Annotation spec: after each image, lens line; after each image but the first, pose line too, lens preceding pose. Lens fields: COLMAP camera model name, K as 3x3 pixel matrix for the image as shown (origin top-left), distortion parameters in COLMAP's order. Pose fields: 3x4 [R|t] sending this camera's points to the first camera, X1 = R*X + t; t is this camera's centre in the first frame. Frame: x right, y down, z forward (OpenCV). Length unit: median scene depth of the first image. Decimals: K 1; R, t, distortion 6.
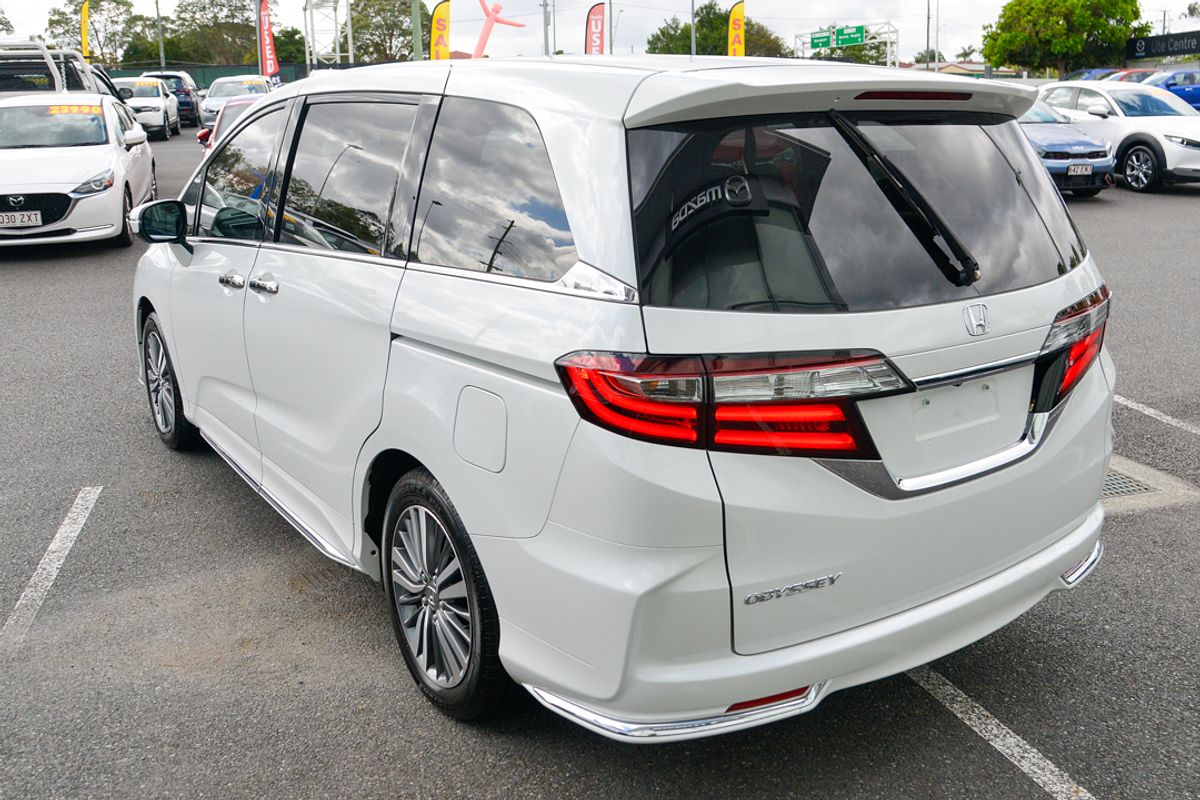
lens RADIAL K [[884.1, 0, 600.0], [0, 884.1, 400.0], [0, 0, 1]] dist [-0.062001, -0.000207]
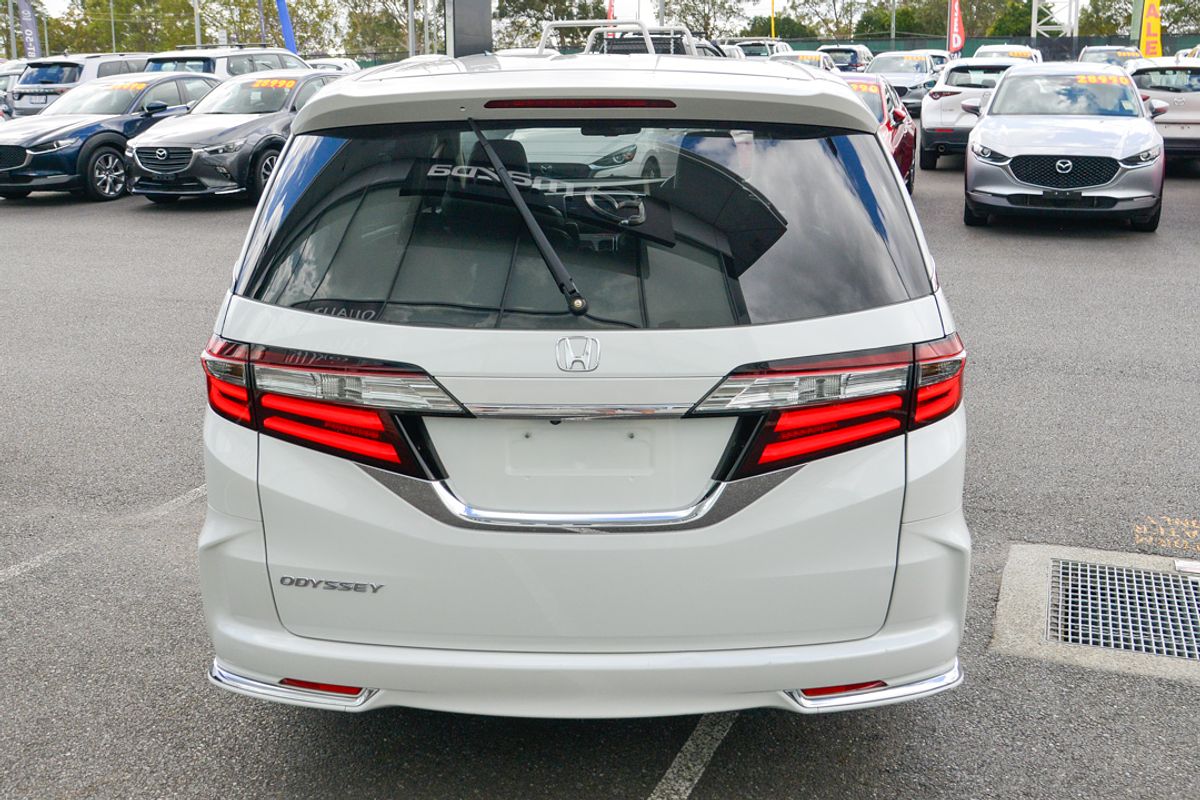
lens RADIAL K [[926.6, 0, 600.0], [0, 926.6, 400.0], [0, 0, 1]] dist [-0.000943, -0.001477]
pose [[0.864475, 0.165763, -0.474558, 0.954329], [-0.166513, 0.985195, 0.040801, -0.092731], [0.474296, 0.043748, 0.879278, 0.181769]]
